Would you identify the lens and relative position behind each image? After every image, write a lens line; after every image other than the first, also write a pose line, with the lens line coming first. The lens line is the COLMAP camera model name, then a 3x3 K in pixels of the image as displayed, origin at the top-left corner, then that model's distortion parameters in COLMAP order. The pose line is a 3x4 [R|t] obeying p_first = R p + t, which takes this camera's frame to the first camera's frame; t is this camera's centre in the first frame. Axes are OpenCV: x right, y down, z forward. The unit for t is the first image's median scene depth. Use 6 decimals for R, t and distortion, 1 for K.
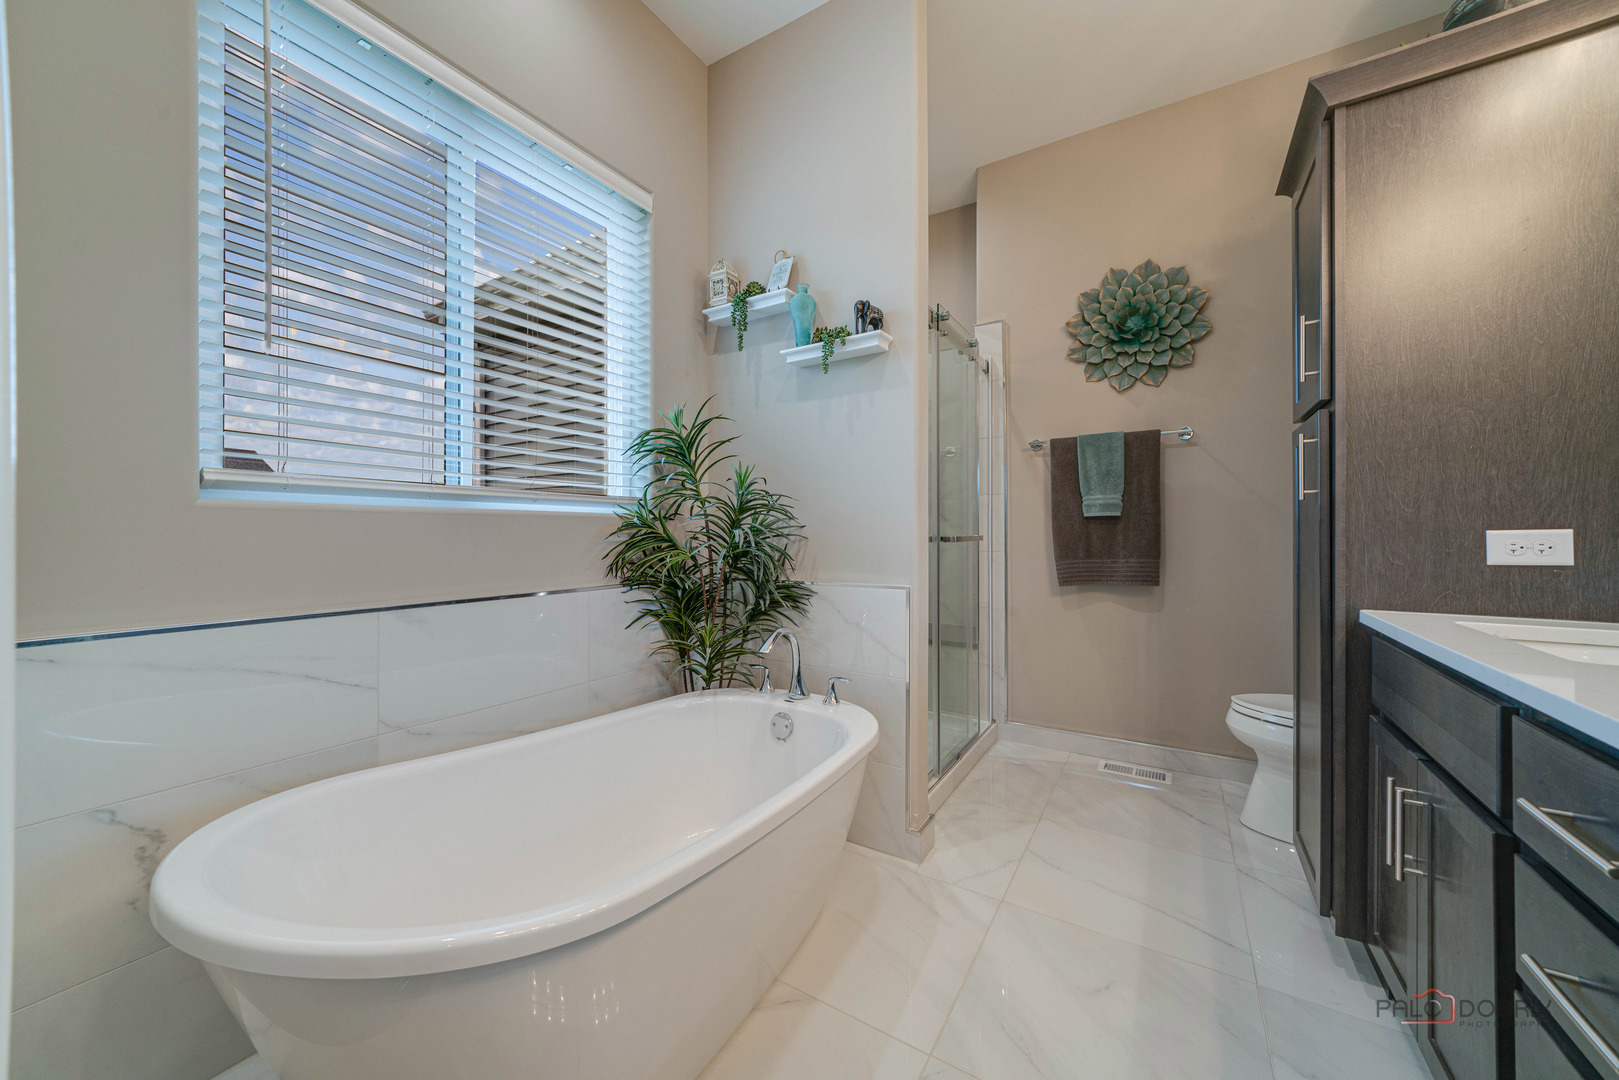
lens RADIAL K [[602.1, 0, 799.0], [0, 602.1, 533.6], [0, 0, 1]] dist [0.008167, 0.000048]
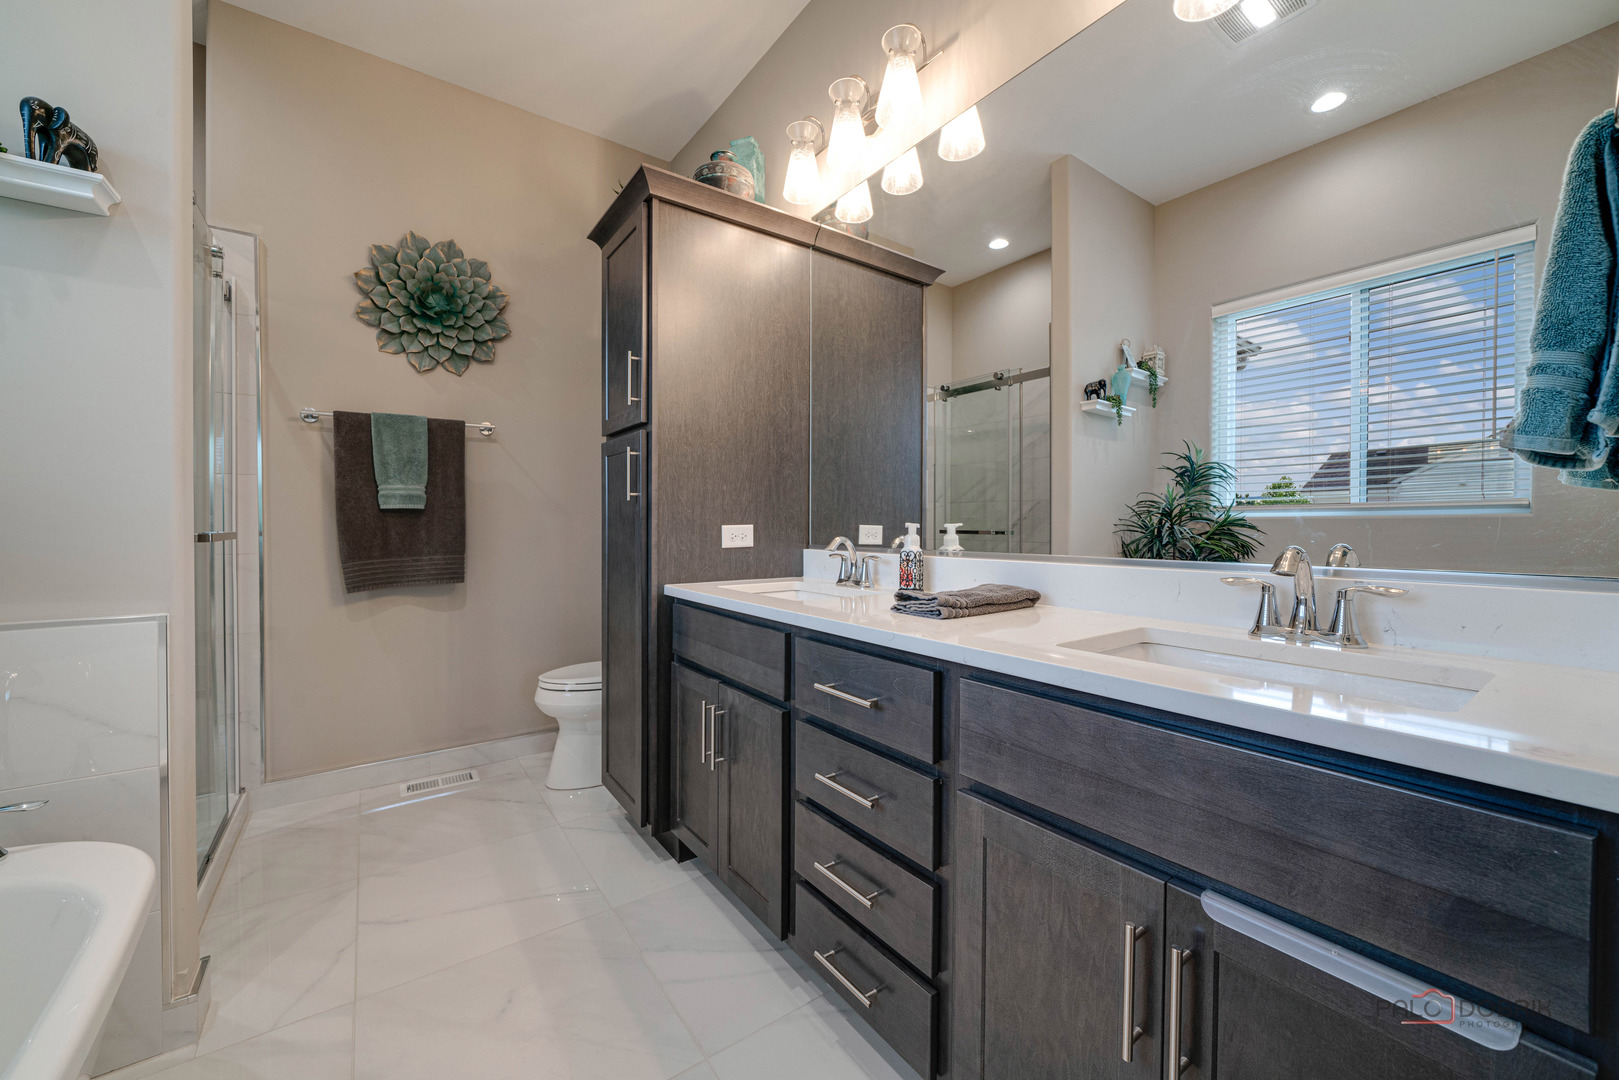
lens RADIAL K [[625.0, 0, 807.2], [0, 625.0, 536.6], [0, 0, 1]] dist [-0.000135, -0.000001]
pose [[0.371849, -0.015043, 0.928171, -0.132756], [0.003485, 0.999884, 0.014810, 0.000230], [-0.928287, -0.002272, 0.371858, 0.116137]]
